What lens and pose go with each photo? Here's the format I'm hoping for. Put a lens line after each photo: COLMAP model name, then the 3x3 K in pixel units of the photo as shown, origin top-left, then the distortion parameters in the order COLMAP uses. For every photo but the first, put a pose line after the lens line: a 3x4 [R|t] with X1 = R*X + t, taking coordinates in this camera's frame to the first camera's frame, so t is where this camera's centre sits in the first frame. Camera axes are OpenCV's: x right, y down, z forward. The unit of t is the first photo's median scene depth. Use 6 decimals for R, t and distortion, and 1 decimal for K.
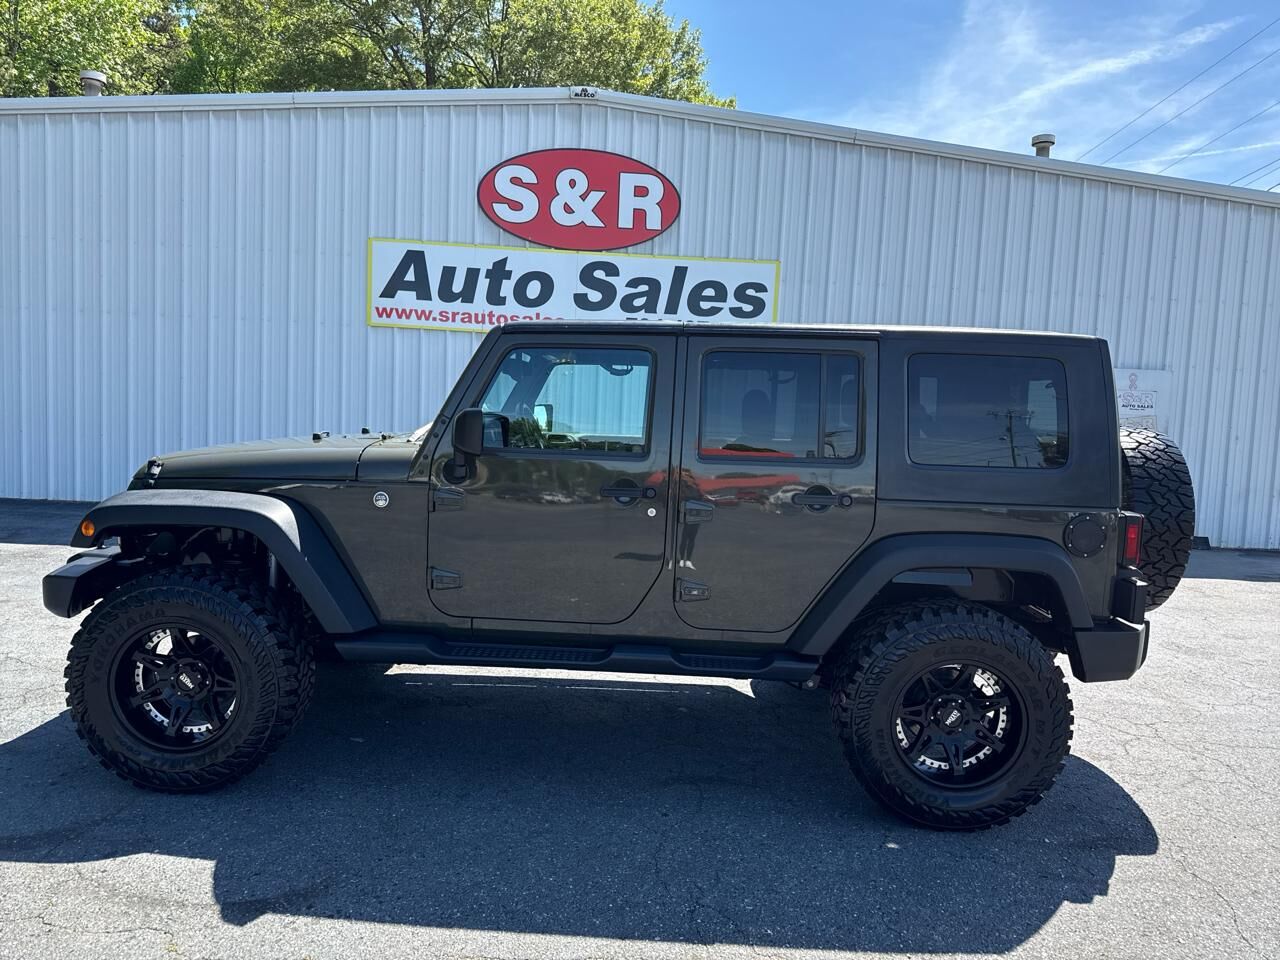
lens RADIAL K [[944.6, 0, 655.9], [0, 944.6, 494.6], [0, 0, 1]] dist [0.078847, -0.114135]
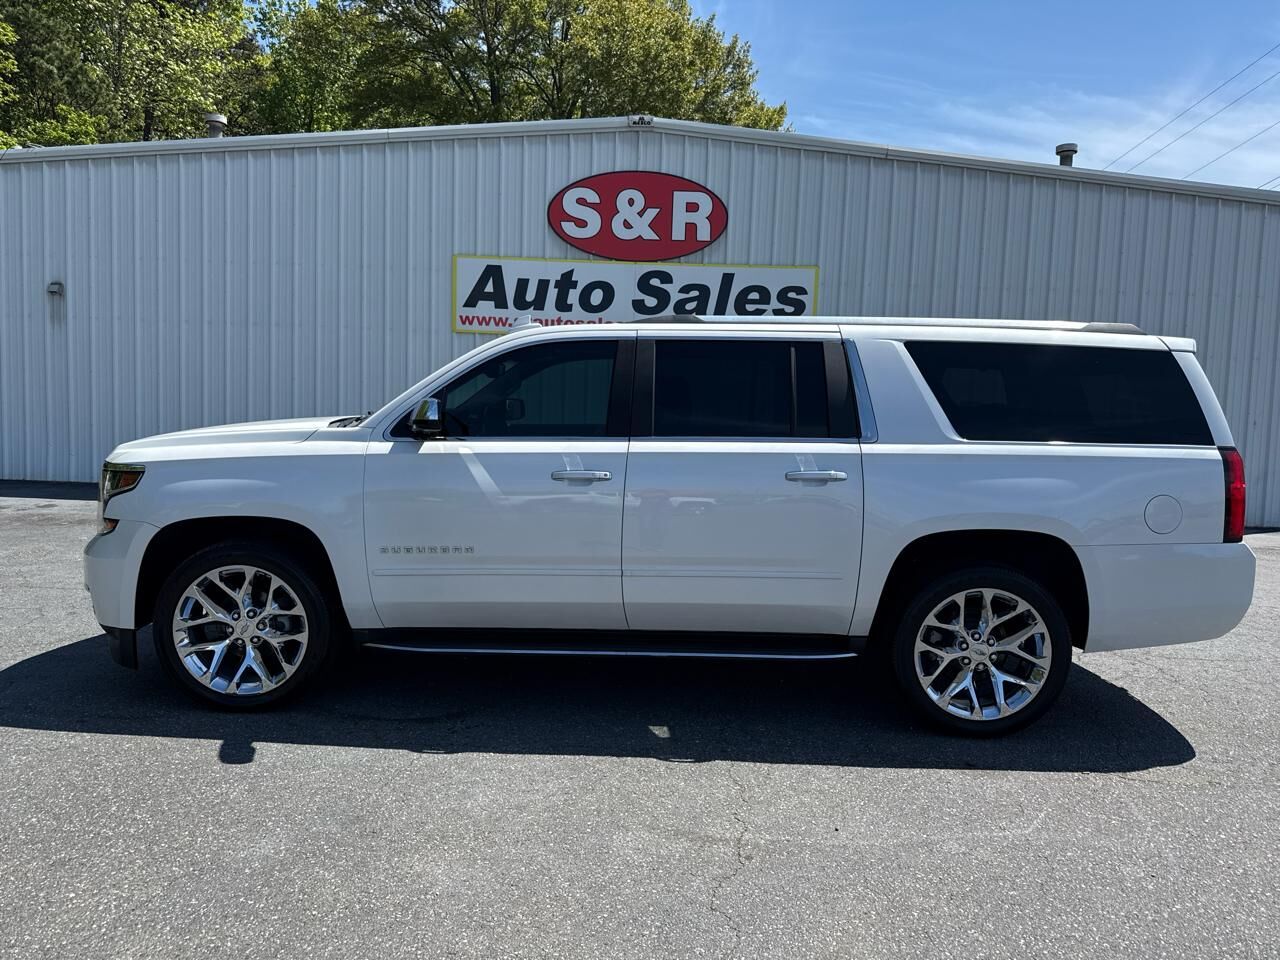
lens RADIAL K [[944.6, 0, 642.5], [0, 944.6, 497.5], [0, 0, 1]] dist [0.078847, -0.114135]
pose [[0.997296, -0.004406, -0.073362, 0.006587], [0.004337, 0.999990, -0.001102, 0.023047], [0.073366, 0.000781, 0.997305, -0.117234]]
